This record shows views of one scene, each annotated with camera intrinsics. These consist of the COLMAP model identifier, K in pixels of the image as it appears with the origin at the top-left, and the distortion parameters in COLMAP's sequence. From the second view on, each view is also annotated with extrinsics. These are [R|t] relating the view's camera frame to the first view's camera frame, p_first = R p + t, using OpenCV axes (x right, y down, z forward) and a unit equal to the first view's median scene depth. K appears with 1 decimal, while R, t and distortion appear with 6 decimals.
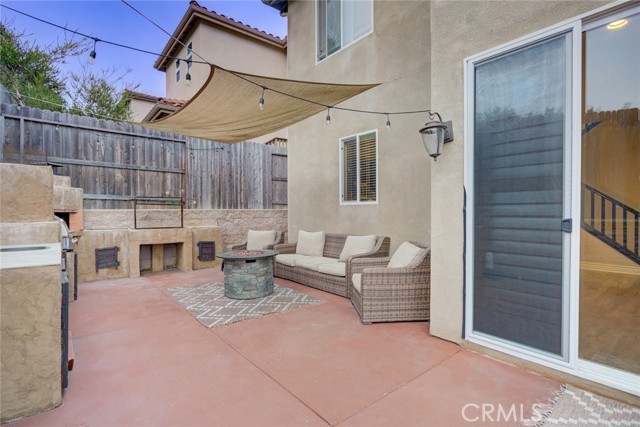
lens RADIAL K [[315.3, 0, 320.3], [0, 315.3, 213.5], [0, 0, 1]] dist [-0.018180, 0.006533]
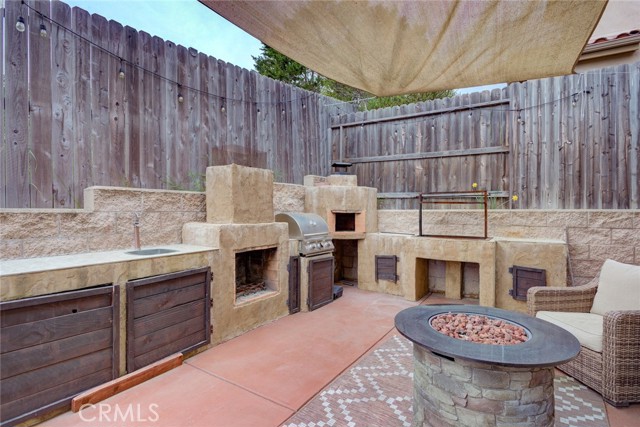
lens RADIAL K [[315.3, 0, 316.7], [0, 315.3, 213.1], [0, 0, 1]] dist [-0.018180, 0.006533]
pose [[0.301375, 0.012386, -0.953425, 0.058225], [-0.009135, 0.999907, 0.010103, -0.010644], [0.953462, 0.005665, 0.301460, 0.525745]]
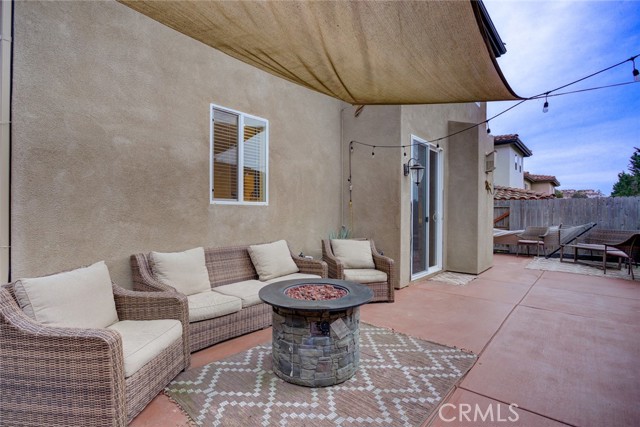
lens RADIAL K [[315.3, 0, 317.8], [0, 315.3, 211.8], [0, 0, 1]] dist [-0.018180, 0.006533]
pose [[-0.179104, 0.003594, 0.983824, -0.578108], [0.002667, 0.999991, -0.003167, -0.006989], [-0.983827, 0.002057, -0.179112, 0.826194]]
